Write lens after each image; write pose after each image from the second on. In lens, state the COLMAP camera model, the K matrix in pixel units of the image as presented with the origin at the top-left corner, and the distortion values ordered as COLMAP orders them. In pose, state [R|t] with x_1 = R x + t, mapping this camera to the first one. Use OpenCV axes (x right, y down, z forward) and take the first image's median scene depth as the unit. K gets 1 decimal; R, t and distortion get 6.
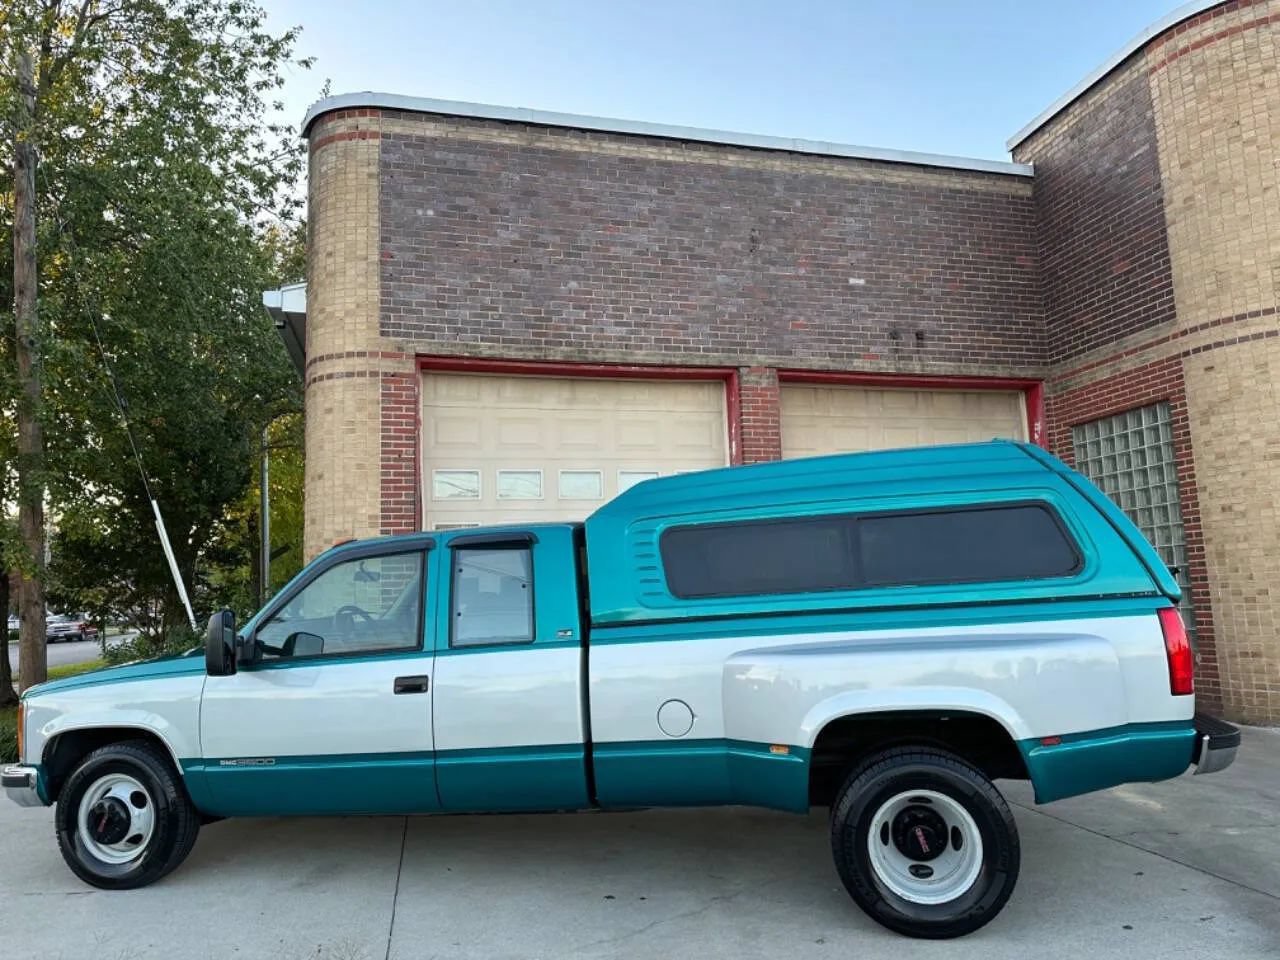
lens RADIAL K [[898.7, 0, 639.1], [0, 898.7, 478.4], [0, 0, 1]] dist [0.041314, -0.051444]
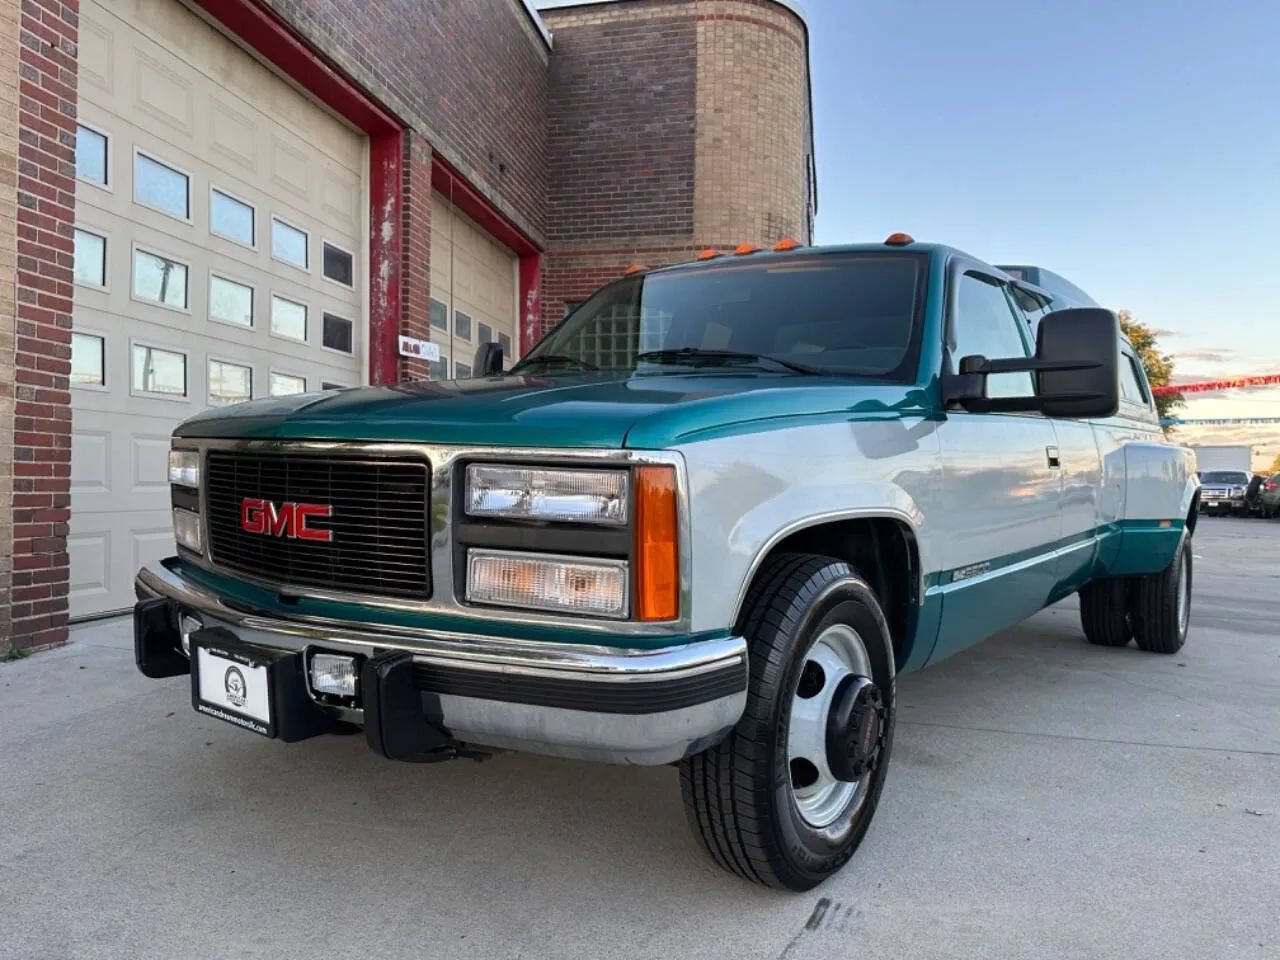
lens RADIAL K [[903.7, 0, 642.6], [0, 903.7, 492.5], [0, 0, 1]] dist [0.032005, -0.044725]
pose [[0.431156, 0.033653, 0.901650, -0.523582], [-0.146893, 0.988590, 0.033344, 0.137302], [-0.890240, -0.146822, 0.431180, 0.470647]]
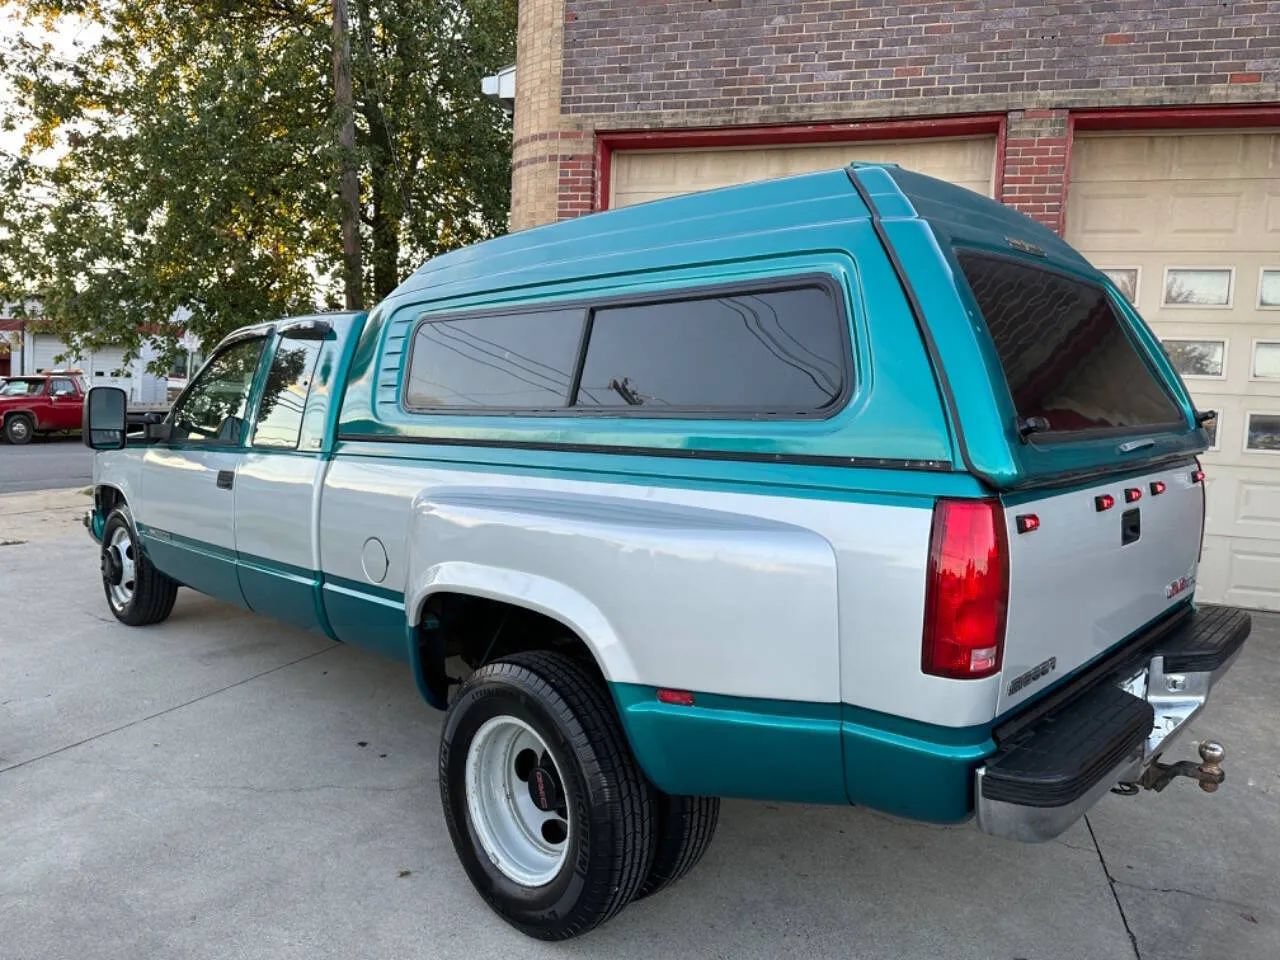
lens RADIAL K [[898.7, 0, 638.6], [0, 898.7, 474.8], [0, 0, 1]] dist [0.041314, -0.051444]
pose [[0.843102, 0.112646, -0.525824, 0.291103], [-0.005726, 0.979639, 0.200684, 0.015713], [0.537724, -0.166186, 0.826581, 0.219557]]
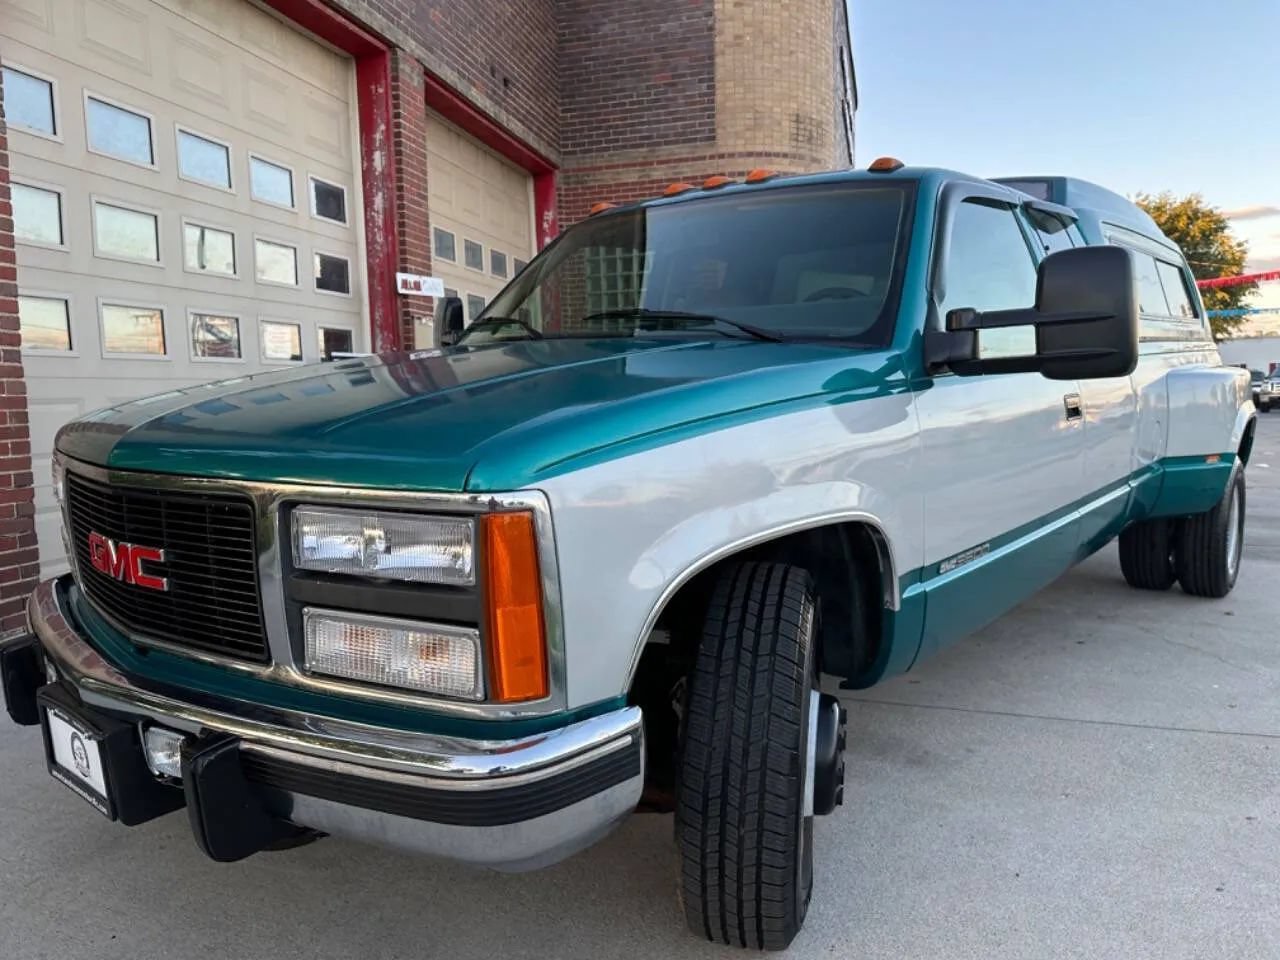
lens RADIAL K [[903.7, 0, 648.0], [0, 903.7, 481.5], [0, 0, 1]] dist [0.032005, -0.044725]
pose [[0.478601, -0.058729, 0.876066, -0.477448], [-0.109268, 0.986020, 0.125794, 0.112339], [-0.871207, -0.155931, 0.465493, 0.460155]]
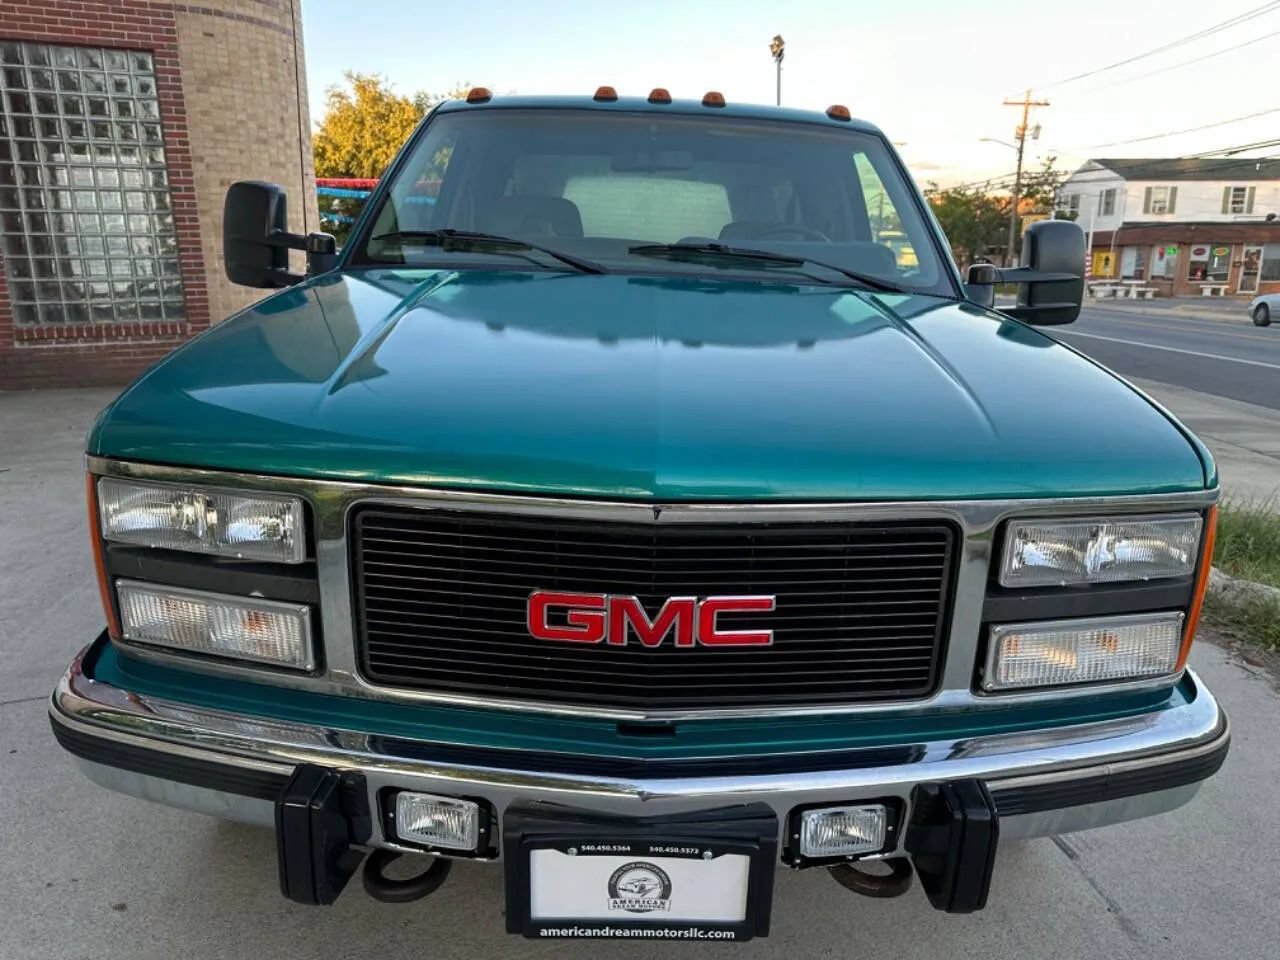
lens RADIAL K [[898.7, 0, 651.9], [0, 898.7, 479.8], [0, 0, 1]] dist [0.041314, -0.051444]
pose [[-0.204787, -0.194323, 0.959323, -0.492171], [-0.121660, 0.977548, 0.172044, 0.119508], [-0.971216, -0.081479, -0.223830, 0.668962]]
